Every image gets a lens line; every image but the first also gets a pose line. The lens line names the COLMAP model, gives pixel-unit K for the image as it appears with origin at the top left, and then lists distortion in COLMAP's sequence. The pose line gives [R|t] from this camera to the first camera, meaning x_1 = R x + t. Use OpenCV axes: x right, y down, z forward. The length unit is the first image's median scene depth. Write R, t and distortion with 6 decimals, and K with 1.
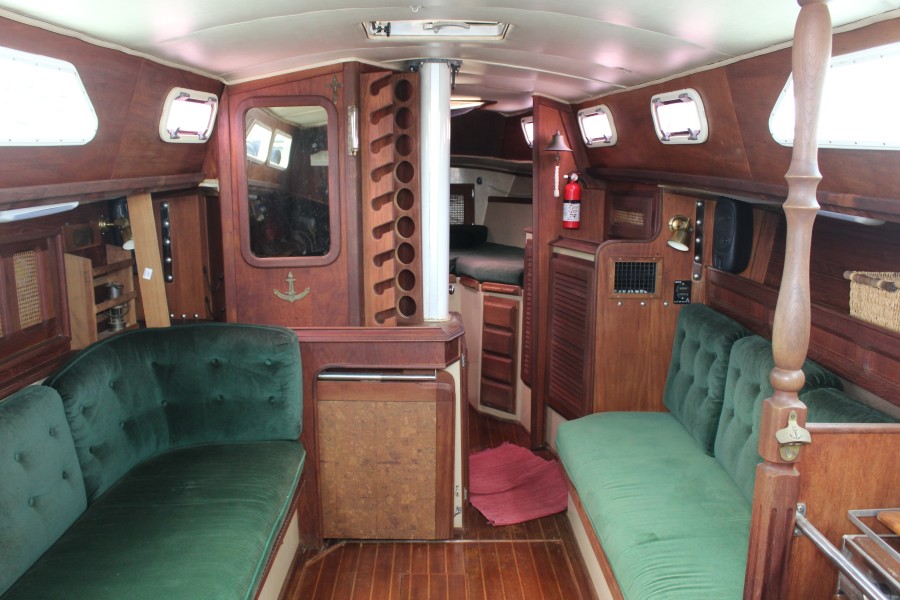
lens RADIAL K [[799.9, 0, 454.8], [0, 799.9, 303.1], [0, 0, 1]] dist [-0.160847, 0.154765]
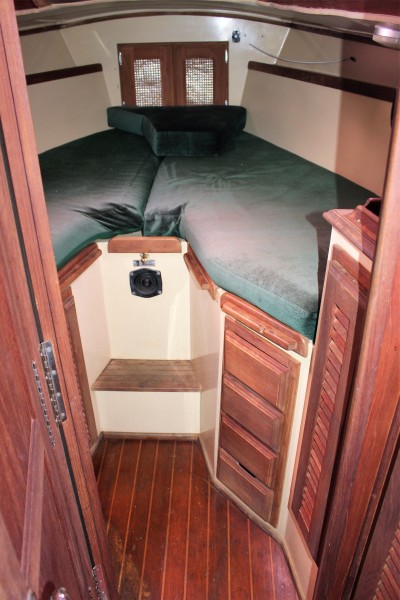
lens RADIAL K [[505.5, 0, 200.2], [0, 505.5, 293.4], [0, 0, 1]] dist [-0.155108, 0.143956]
pose [[0.998345, 0.018948, -0.054303, 0.027343], [0.001617, 0.934549, 0.355830, -0.098010], [0.057491, -0.355329, 0.932972, 0.524917]]
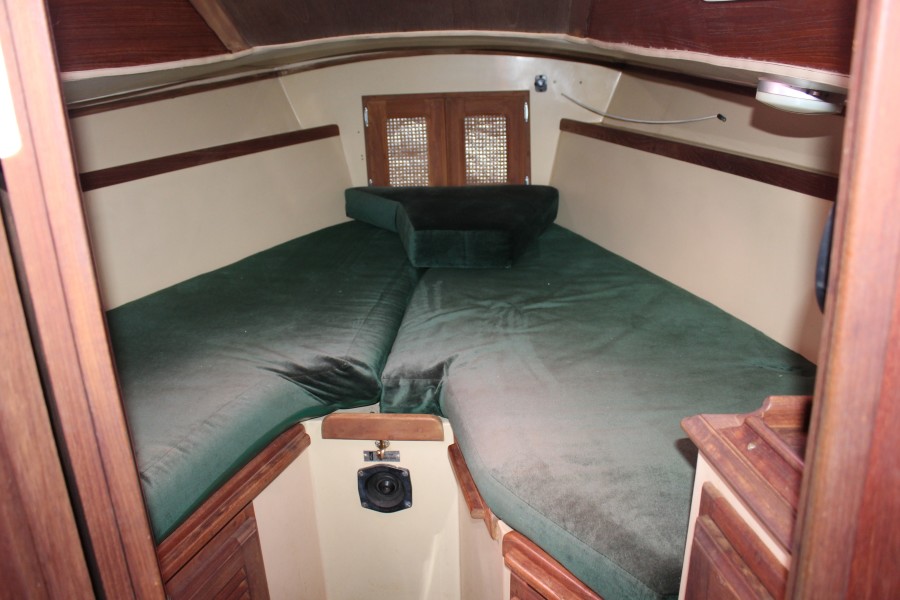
lens RADIAL K [[758.2, 0, 453.5], [0, 758.2, 303.2], [0, 0, 1]] dist [-0.155108, 0.143956]
pose [[0.993006, 0.007561, -0.117818, 0.033287], [0.013218, 0.984553, 0.174586, -0.107084], [0.117318, -0.174922, 0.977568, 0.557488]]
